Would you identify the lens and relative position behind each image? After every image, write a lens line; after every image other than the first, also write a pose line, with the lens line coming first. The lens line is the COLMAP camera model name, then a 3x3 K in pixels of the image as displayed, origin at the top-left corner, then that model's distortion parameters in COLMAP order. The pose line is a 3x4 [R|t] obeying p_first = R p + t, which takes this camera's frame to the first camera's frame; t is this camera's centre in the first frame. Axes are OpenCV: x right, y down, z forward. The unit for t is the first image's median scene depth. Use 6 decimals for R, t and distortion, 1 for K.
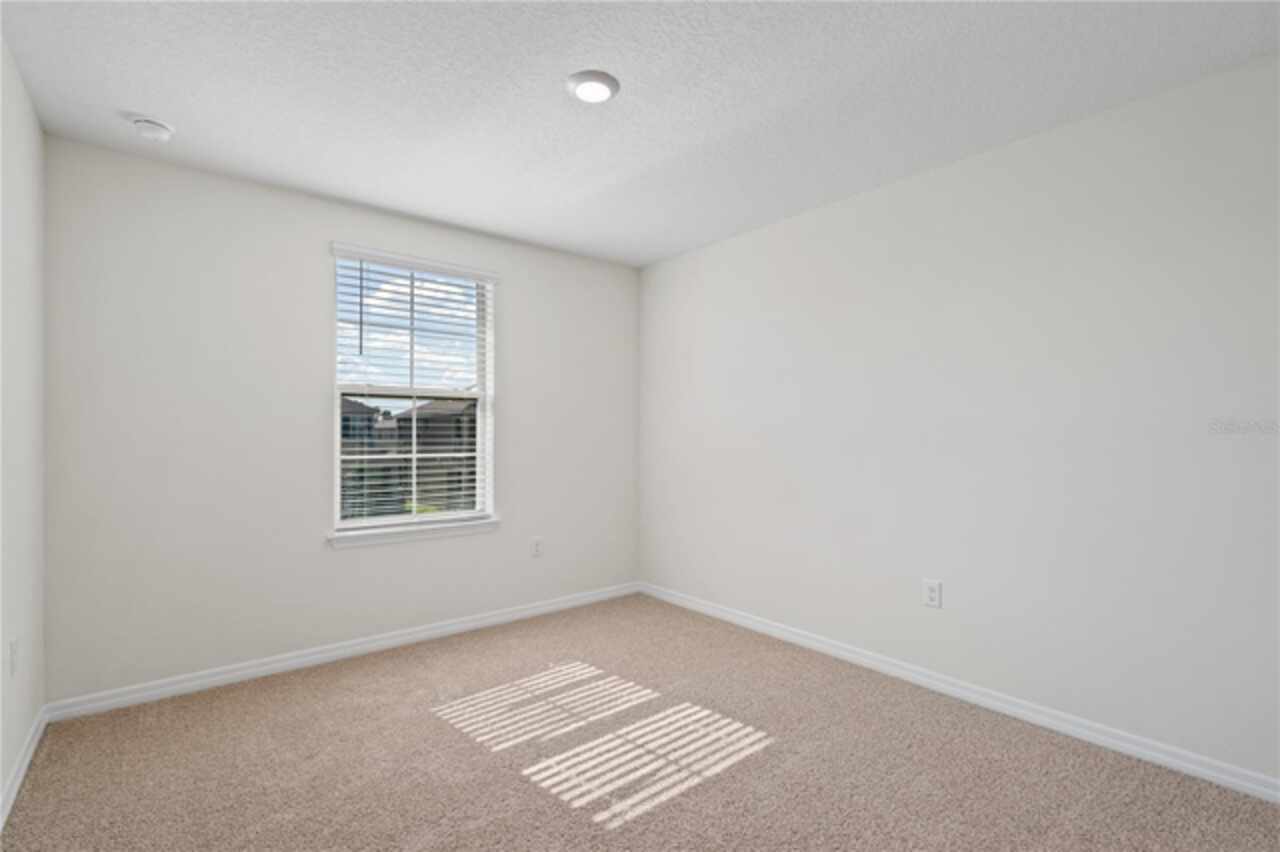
lens RADIAL K [[587.9, 0, 634.8], [0, 587.9, 432.5], [0, 0, 1]] dist [-0.022230, -0.000041]
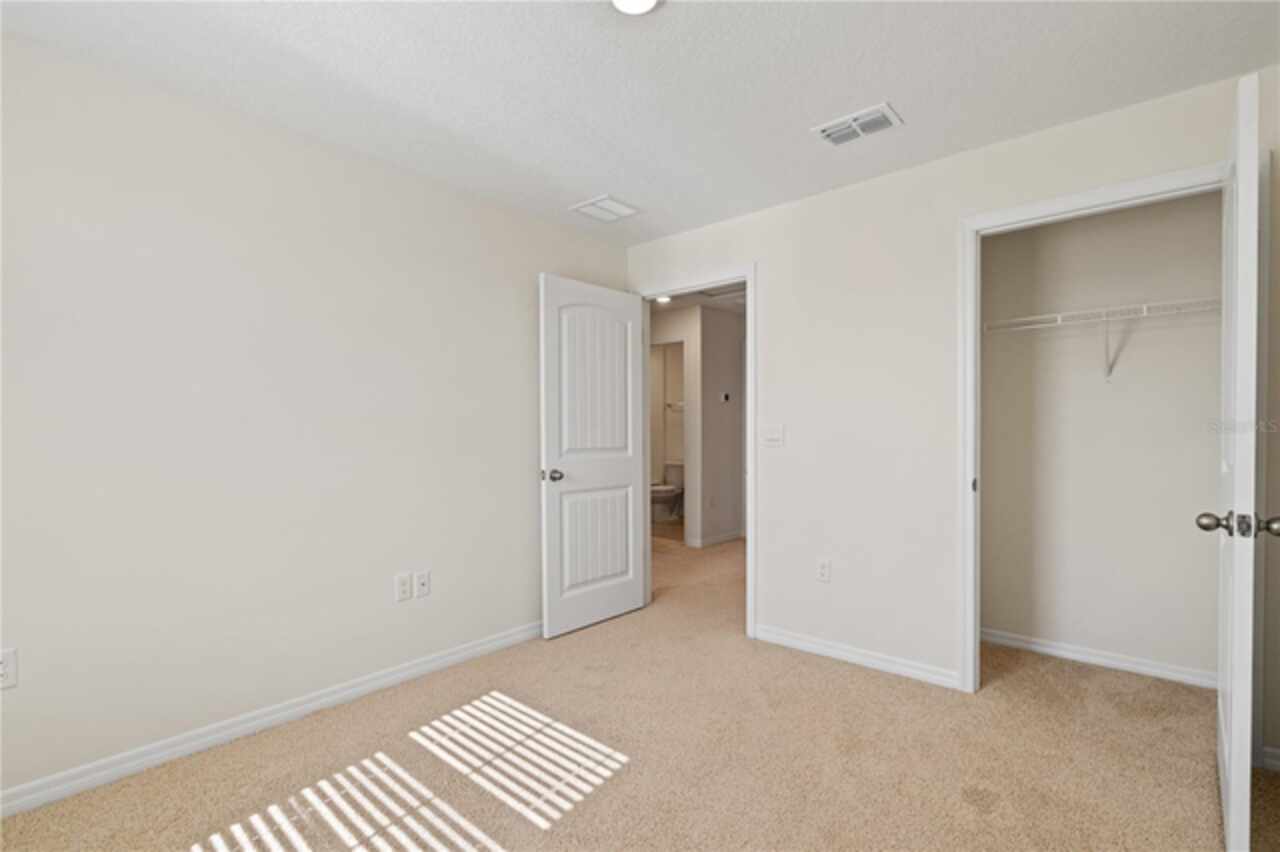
lens RADIAL K [[587.9, 0, 634.8], [0, 587.9, 432.5], [0, 0, 1]] dist [-0.022230, -0.000041]
pose [[-0.138564, -0.007497, 0.990325, -0.862667], [0.005702, 0.999949, 0.008367, -0.006554], [-0.990337, 0.006806, -0.138514, 0.800238]]
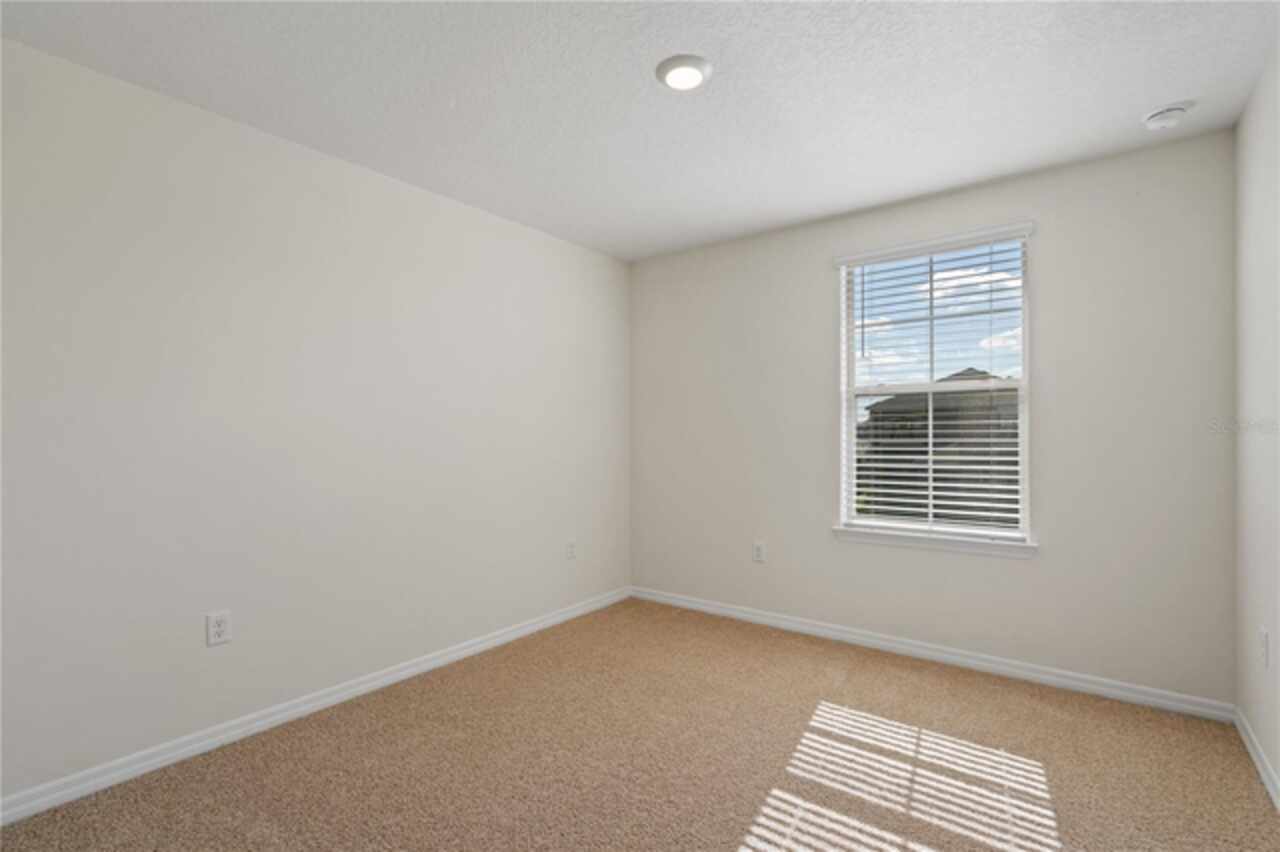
lens RADIAL K [[587.9, 0, 634.8], [0, 587.9, 432.5], [0, 0, 1]] dist [-0.022230, -0.000041]
pose [[0.188709, 0.000217, -0.982033, 0.566608], [0.001306, 0.999999, 0.000472, 0.000189], [0.982032, -0.001371, 0.188709, 0.489125]]
